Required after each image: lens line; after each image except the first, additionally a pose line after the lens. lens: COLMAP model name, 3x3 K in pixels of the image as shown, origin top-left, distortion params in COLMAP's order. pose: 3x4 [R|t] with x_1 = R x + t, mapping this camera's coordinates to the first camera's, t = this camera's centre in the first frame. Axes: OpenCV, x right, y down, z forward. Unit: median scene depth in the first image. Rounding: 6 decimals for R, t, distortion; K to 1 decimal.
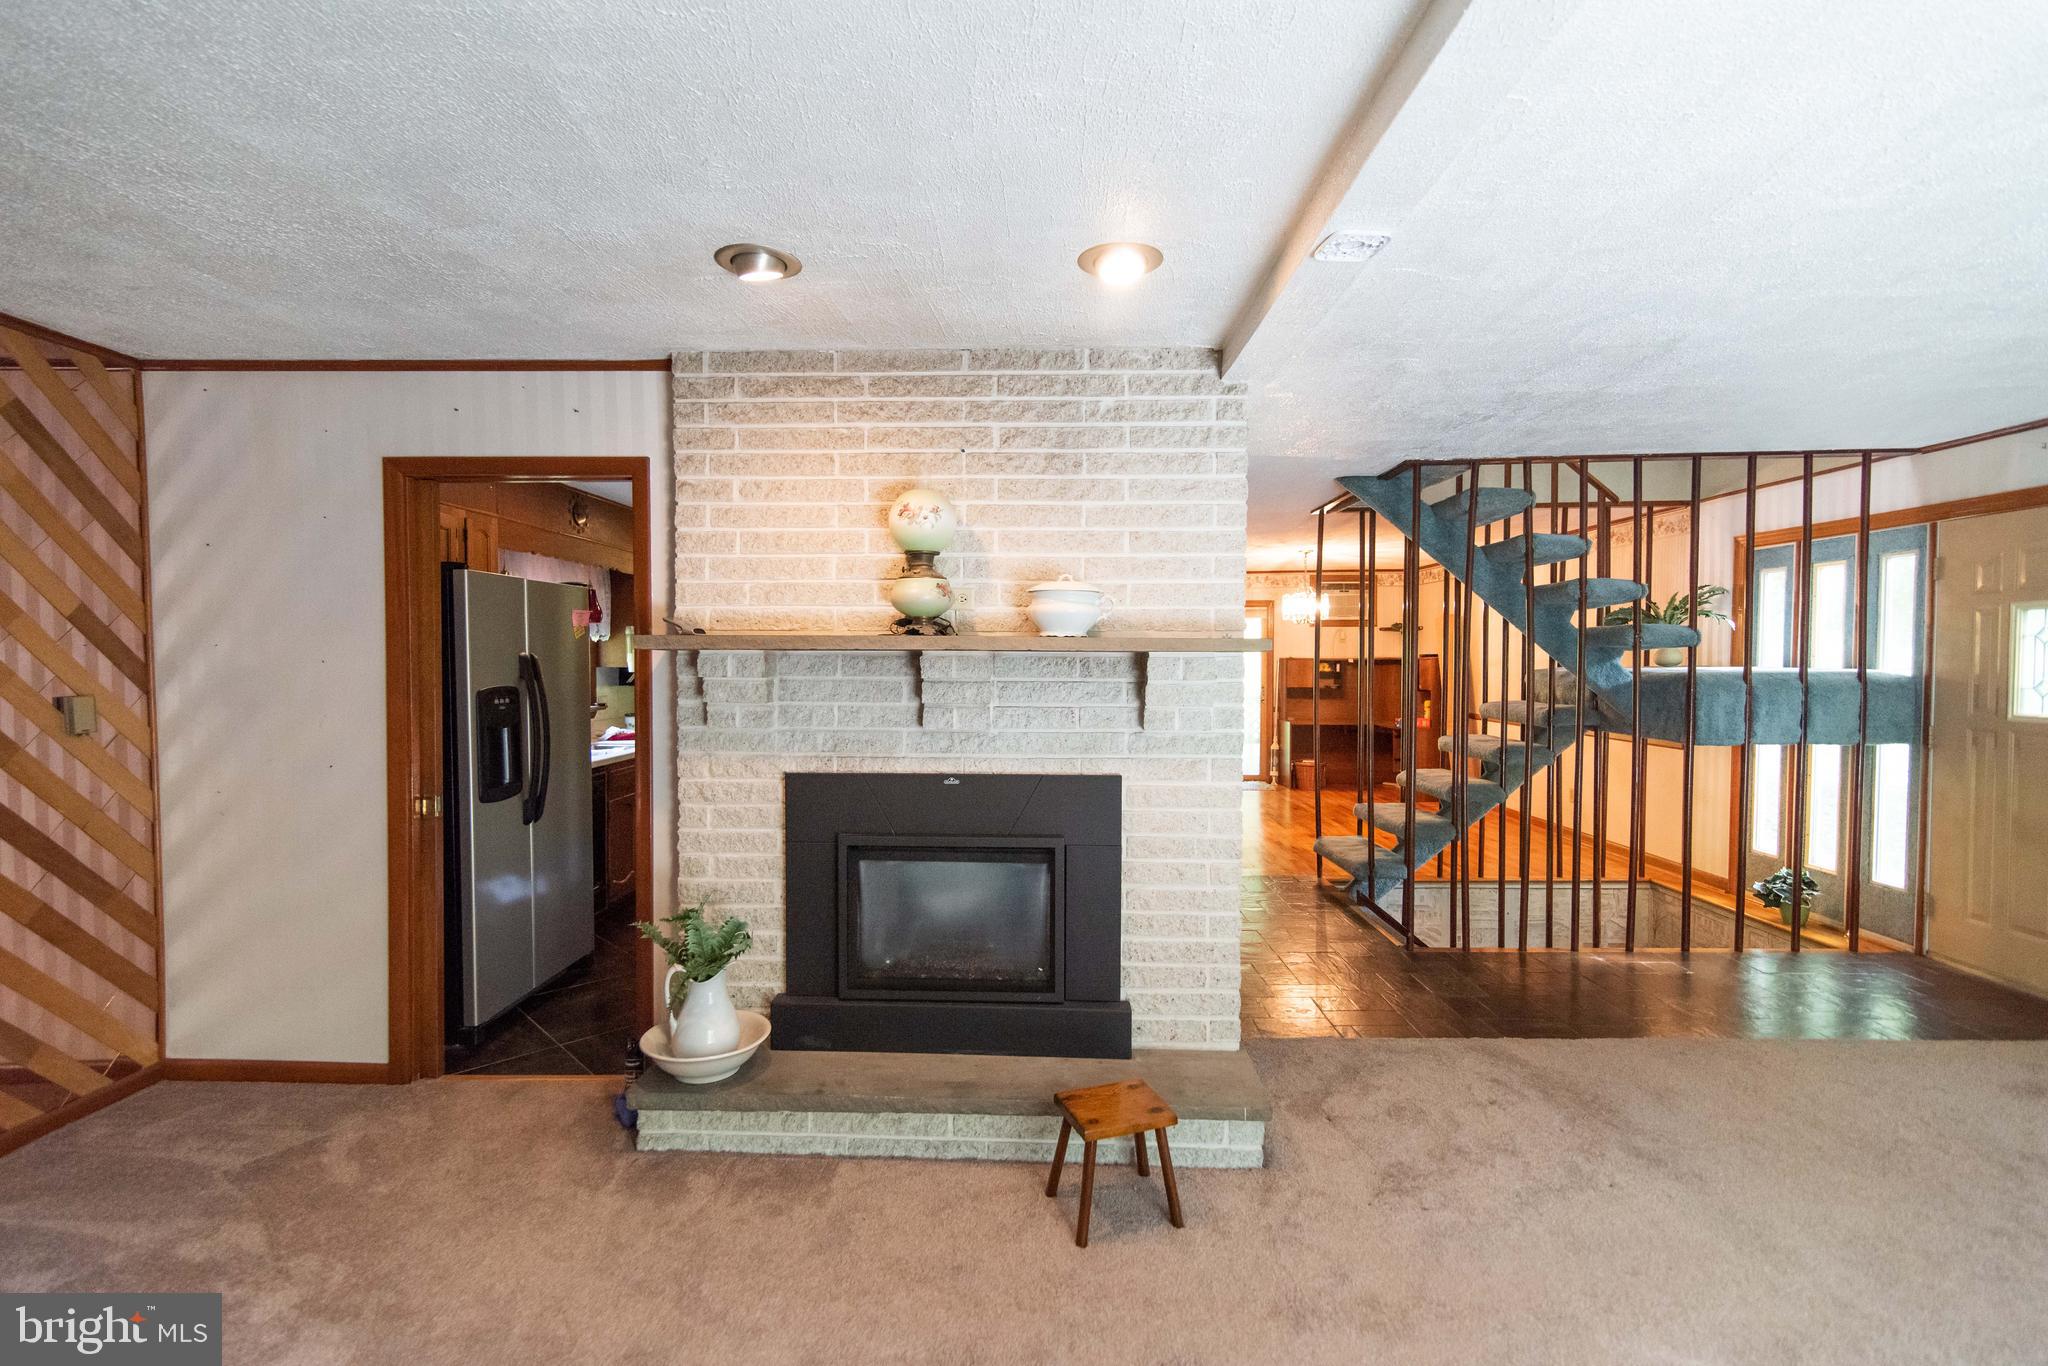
lens RADIAL K [[940.0, 0, 1013.6], [0, 940.0, 679.9], [0, 0, 1]] dist [0.014921, -0.001018]
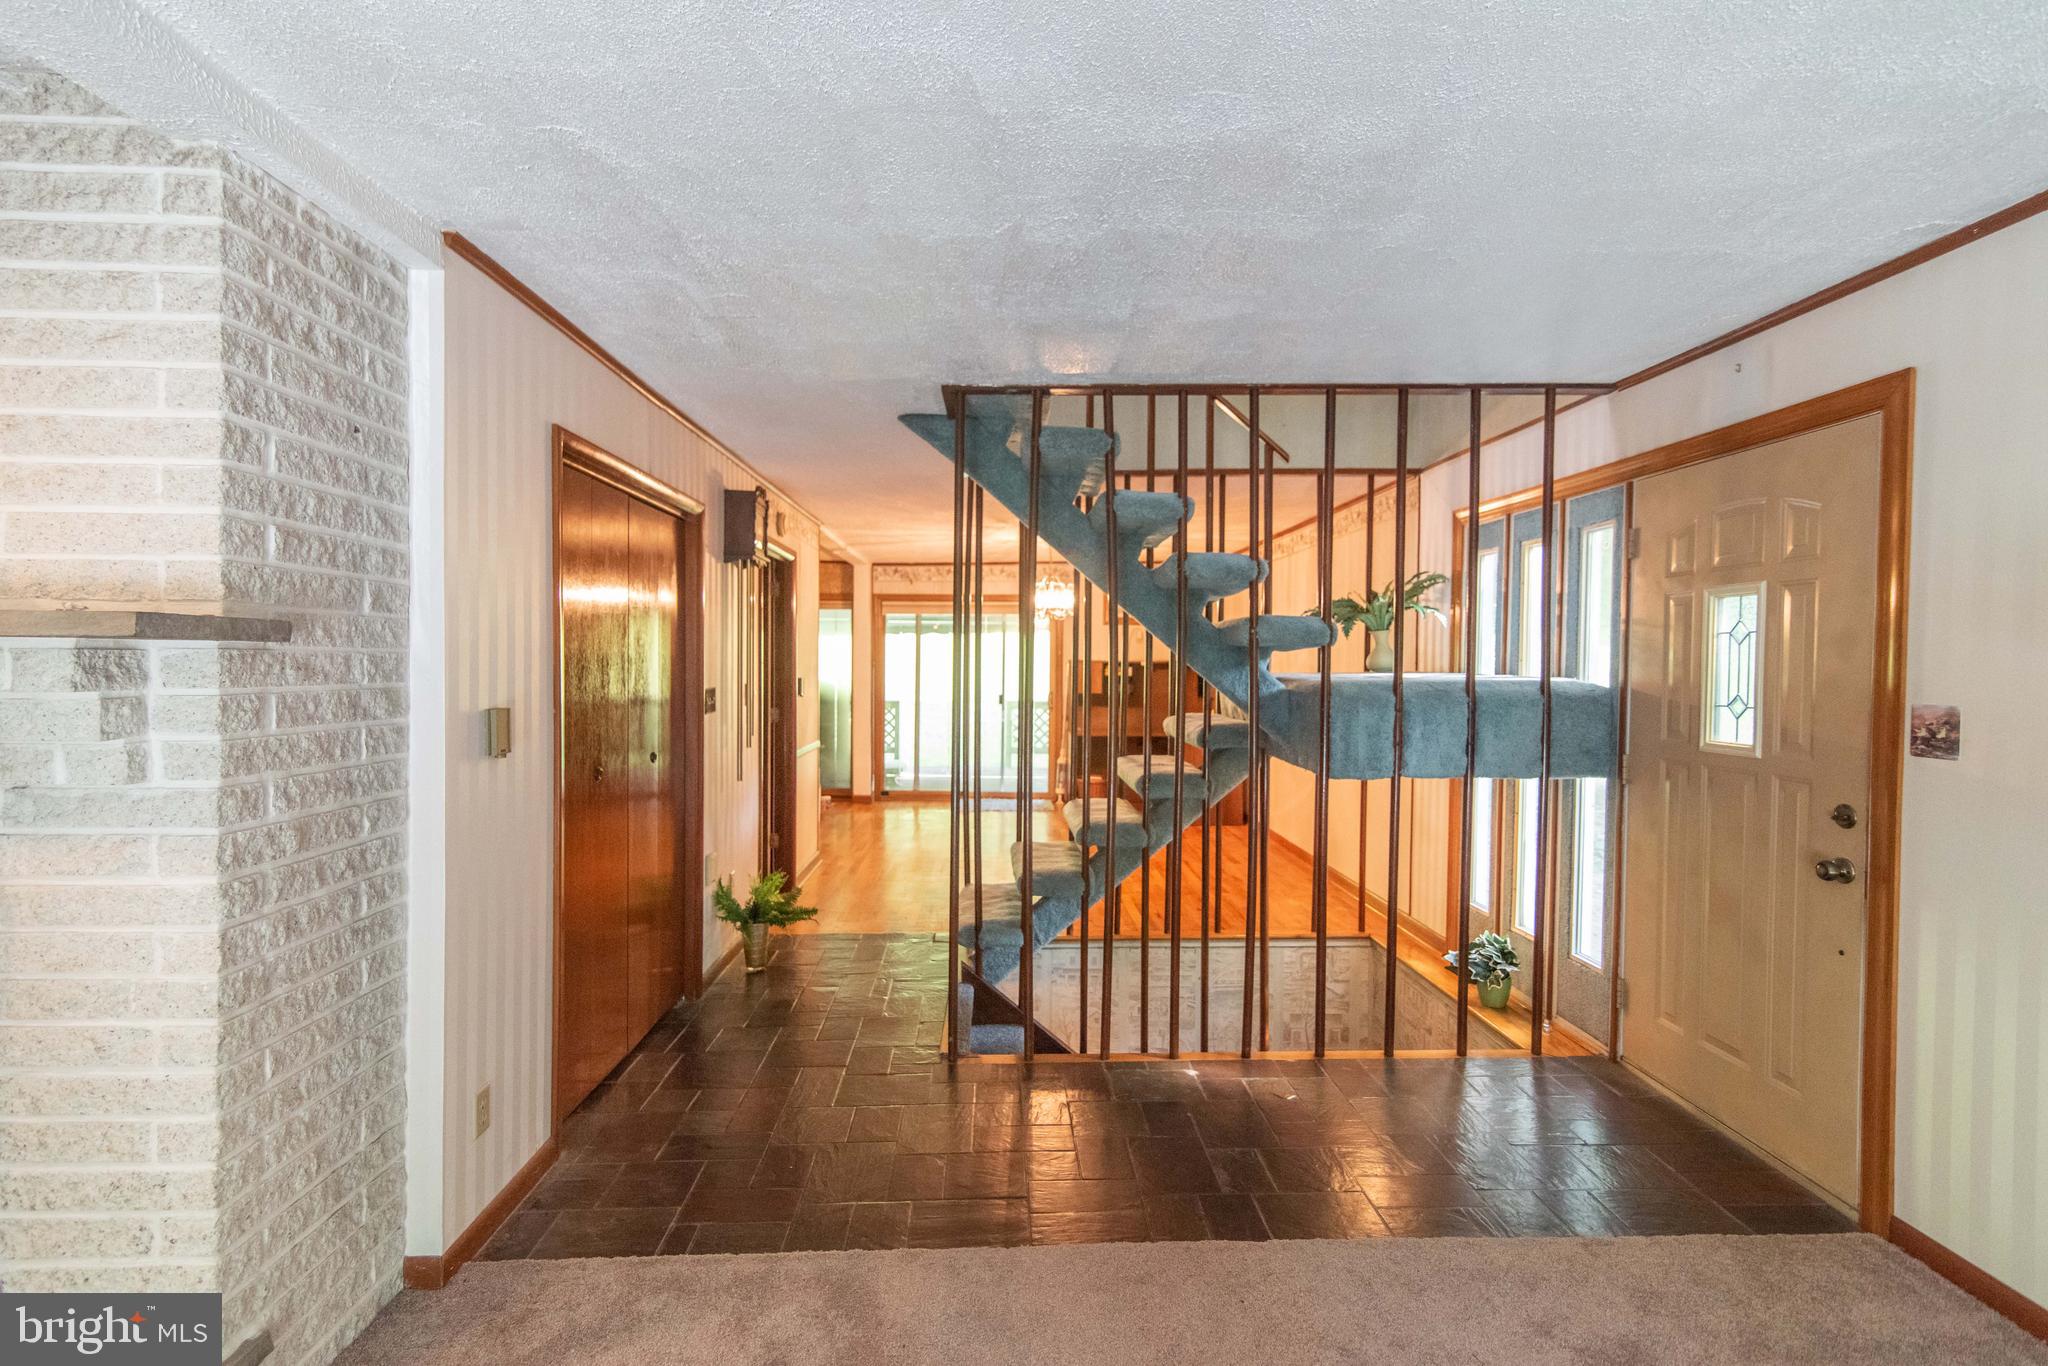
lens RADIAL K [[940.0, 0, 1021.5], [0, 940.0, 676.1], [0, 0, 1]] dist [0.014921, -0.001018]
pose [[0.998746, 0.006634, 0.049620, 0.470681], [-0.006311, 0.999958, -0.006666, -0.005357], [-0.049662, 0.006344, 0.998746, 0.293131]]
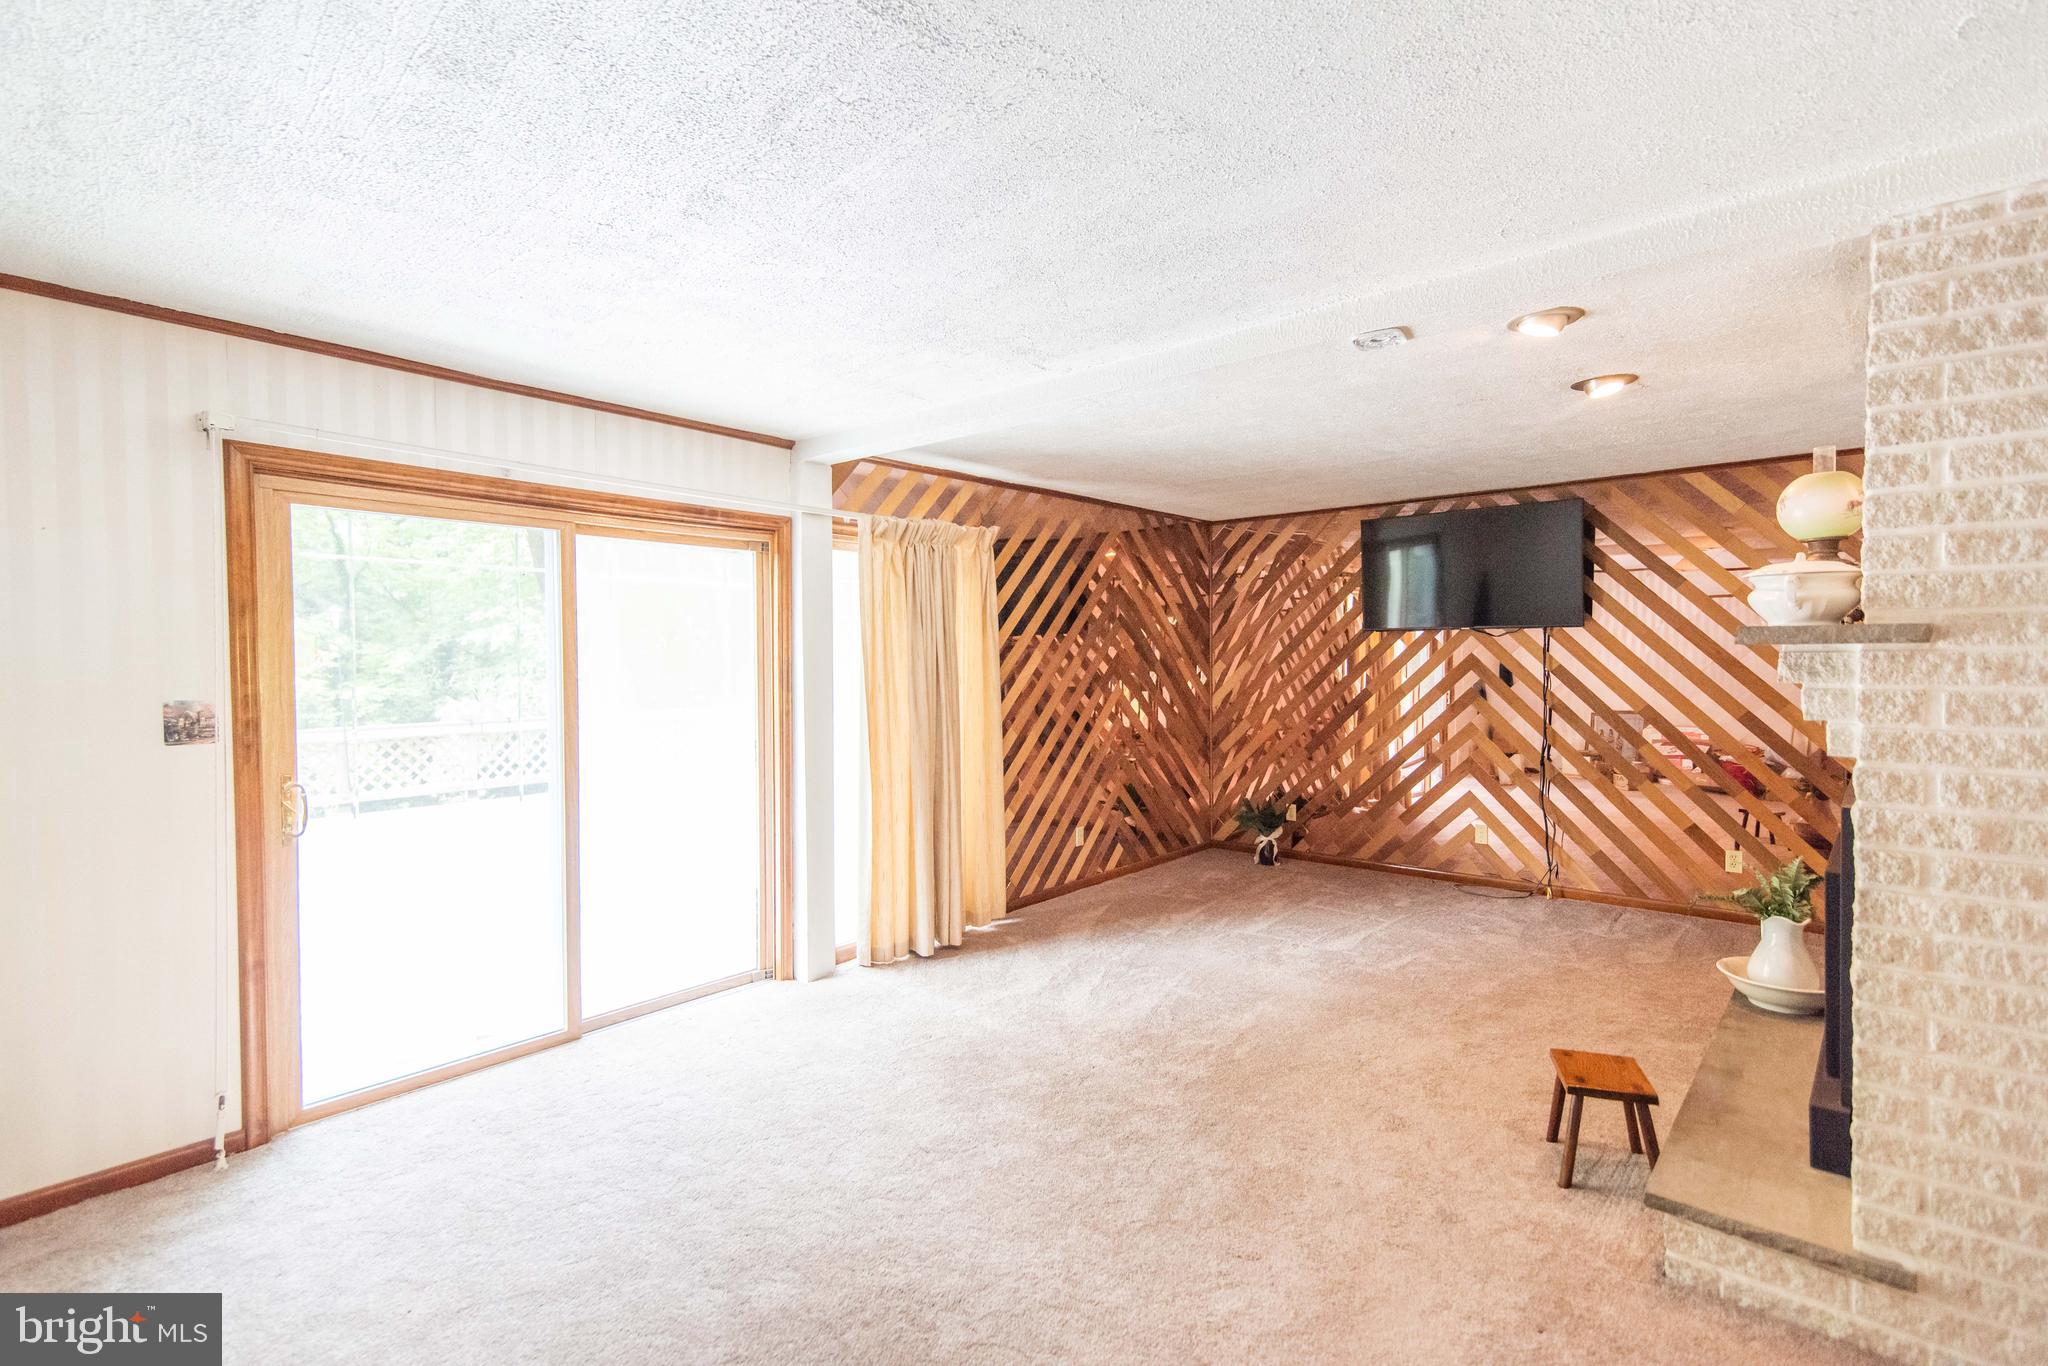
lens RADIAL K [[940.0, 0, 1024.7], [0, 940.0, 678.1], [0, 0, 1]] dist [0.014921, -0.001018]
pose [[-0.634621, 0.024127, -0.772447, 0.774113], [-0.010299, 0.999160, 0.039670, -0.017773], [0.772755, 0.033131, -0.633840, 0.670213]]
